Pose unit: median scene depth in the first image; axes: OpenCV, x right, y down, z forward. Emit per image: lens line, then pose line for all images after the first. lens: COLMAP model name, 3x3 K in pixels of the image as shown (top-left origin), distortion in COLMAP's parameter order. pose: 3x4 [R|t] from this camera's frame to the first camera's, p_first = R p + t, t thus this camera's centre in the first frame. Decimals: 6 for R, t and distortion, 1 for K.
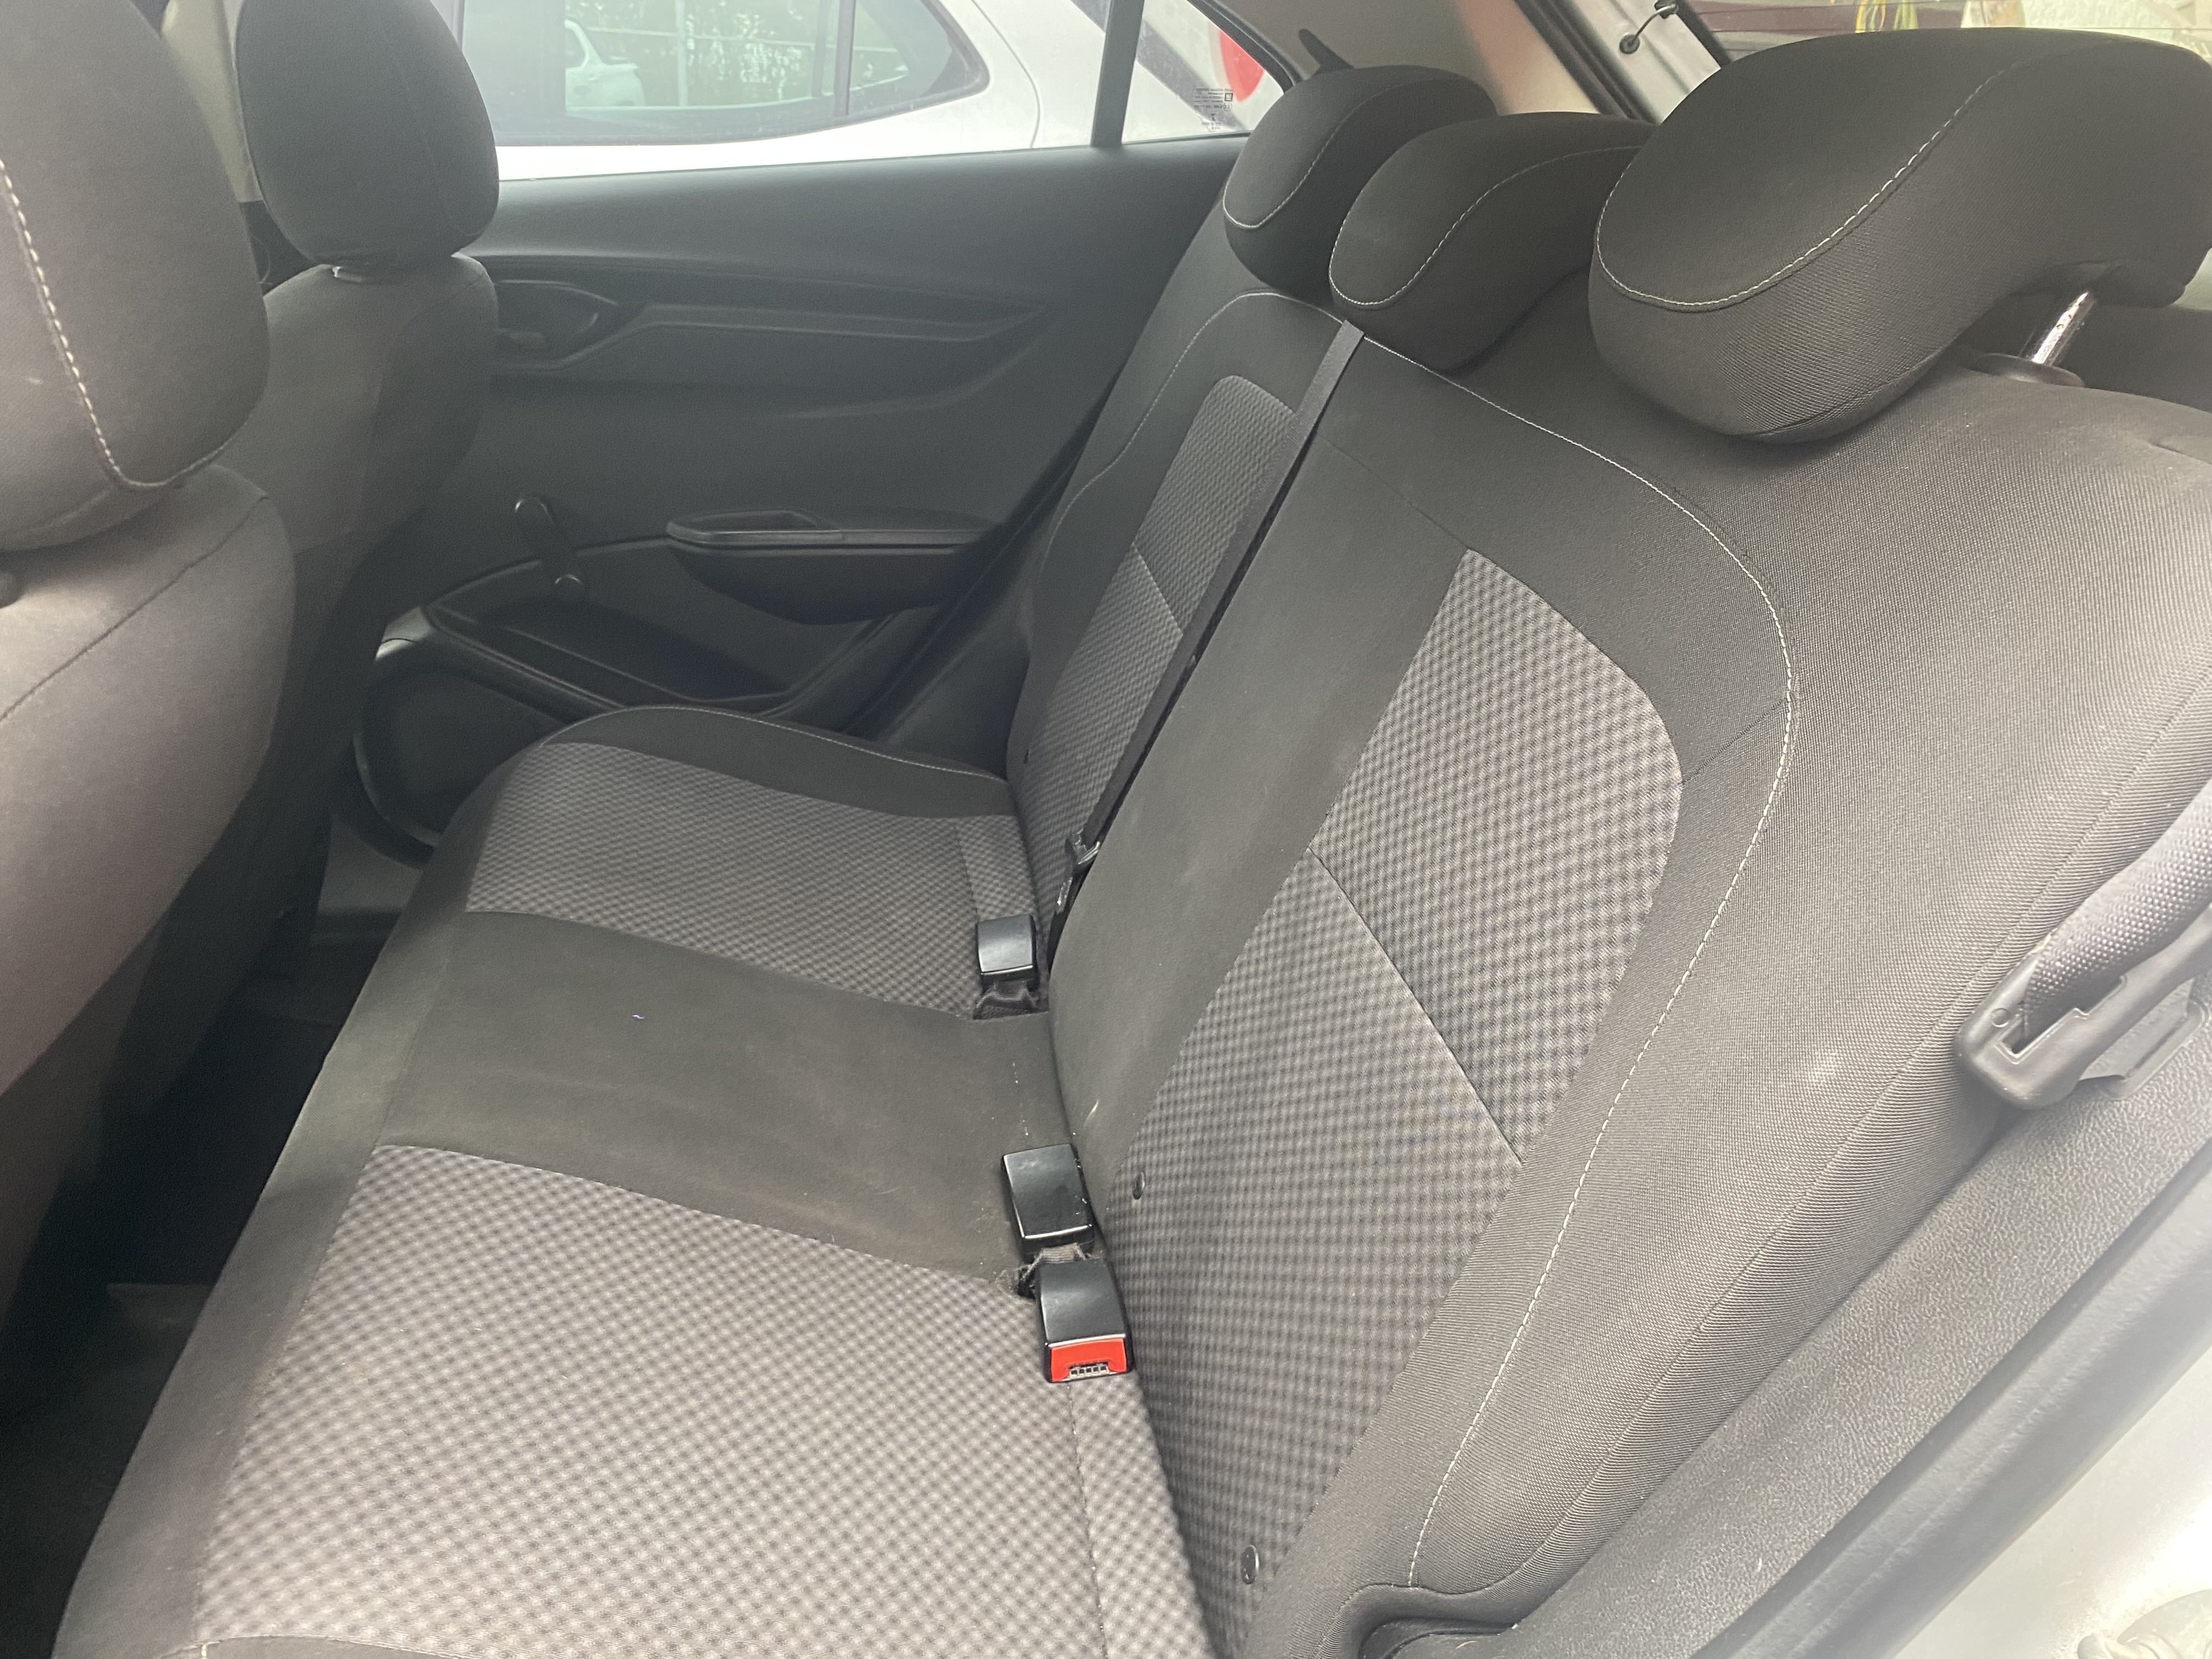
lens RADIAL K [[1703.0, 0, 1099.9], [0, 1703.0, 821.4], [0, 0, 1]] dist [0.031834, -0.038310]
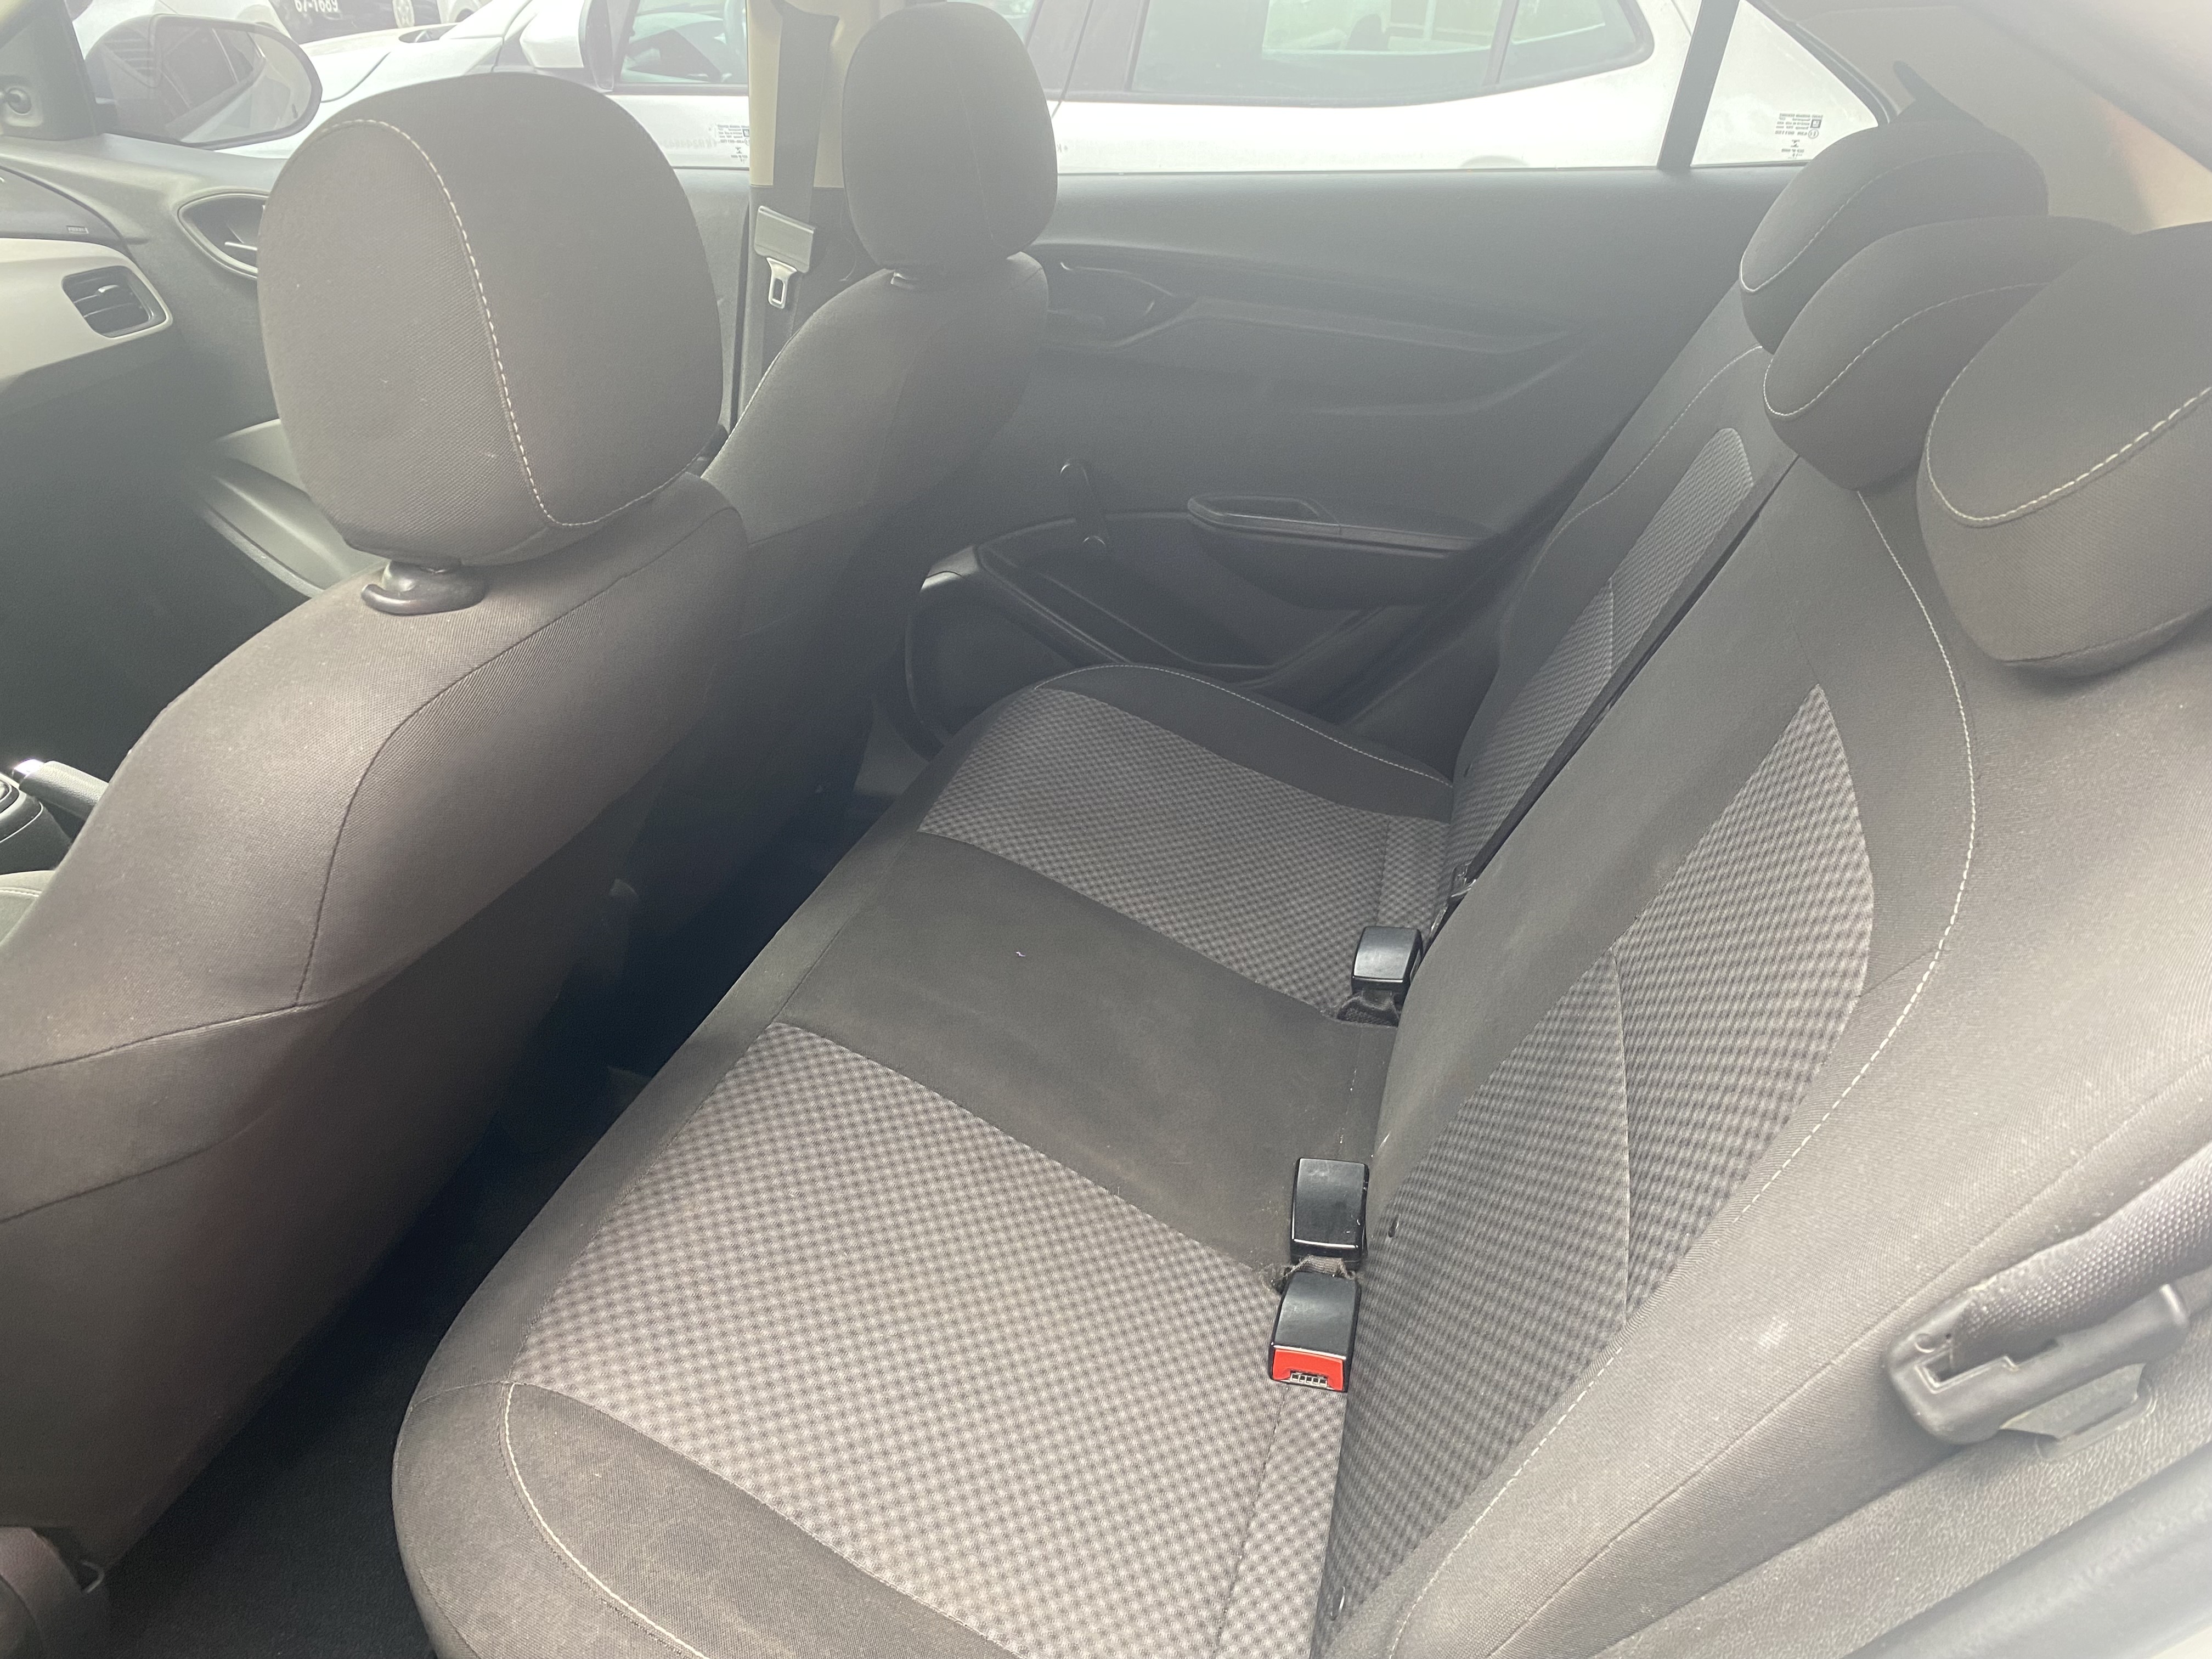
lens RADIAL K [[1703.0, 0, 1110.1], [0, 1703.0, 780.9], [0, 0, 1]] dist [0.031834, -0.038310]
pose [[0.918676, 0.180670, -0.351273, 0.207941], [-0.170110, 0.983537, 0.060977, -0.100897], [0.356507, 0.003737, 0.934285, -0.051759]]
